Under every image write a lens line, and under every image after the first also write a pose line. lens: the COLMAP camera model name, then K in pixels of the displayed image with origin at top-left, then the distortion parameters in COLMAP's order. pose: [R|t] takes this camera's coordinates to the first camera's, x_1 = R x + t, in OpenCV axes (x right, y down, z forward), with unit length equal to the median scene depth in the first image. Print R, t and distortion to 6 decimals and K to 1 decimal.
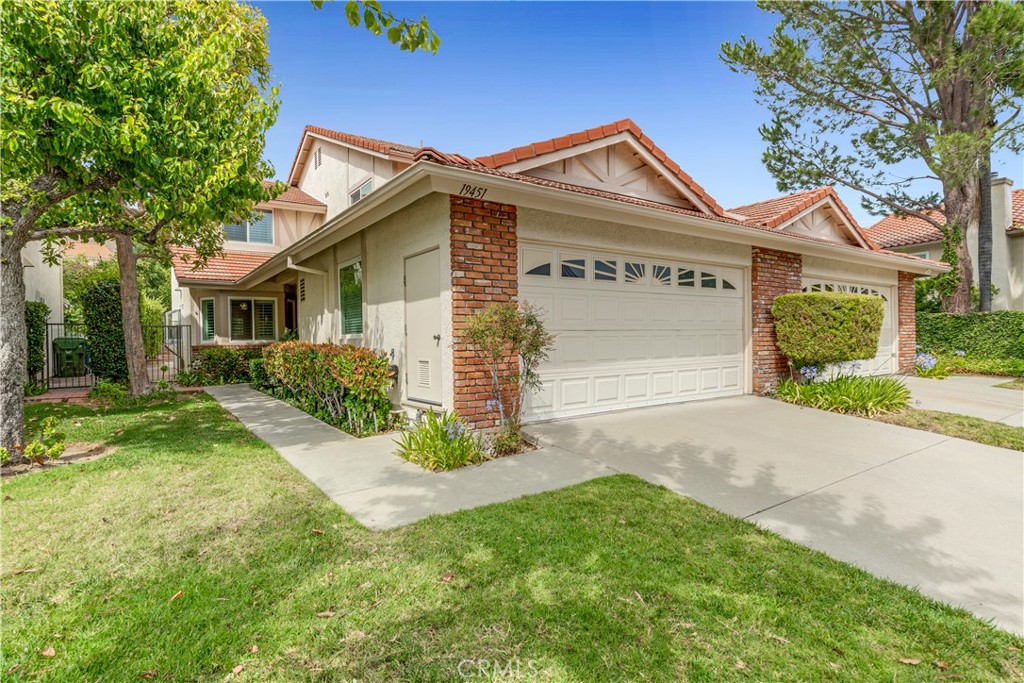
lens RADIAL K [[523.7, 0, 513.8], [0, 523.7, 341.8], [0, 0, 1]] dist [0.005200, 0.000229]
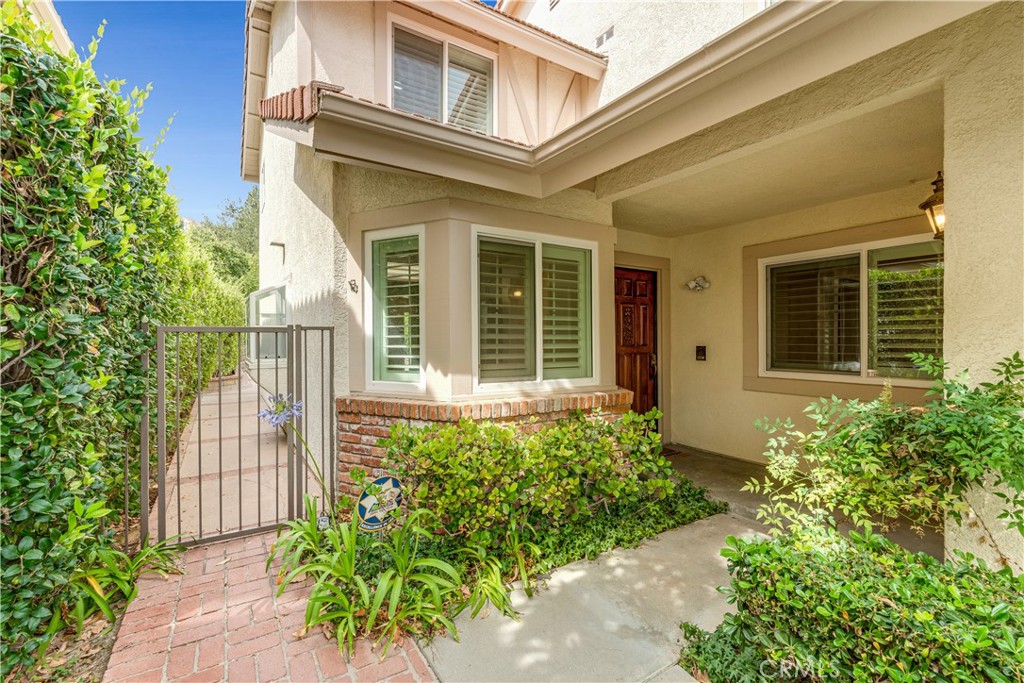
lens RADIAL K [[454.5, 0, 511.1], [0, 454.5, 341.2], [0, 0, 1]] dist [-0.000825, 0.000102]
pose [[0.998171, 0.020394, -0.056905, -0.311750], [-0.020281, 0.999791, 0.002565, -0.016521], [0.056945, -0.001406, 0.998376, 0.467492]]
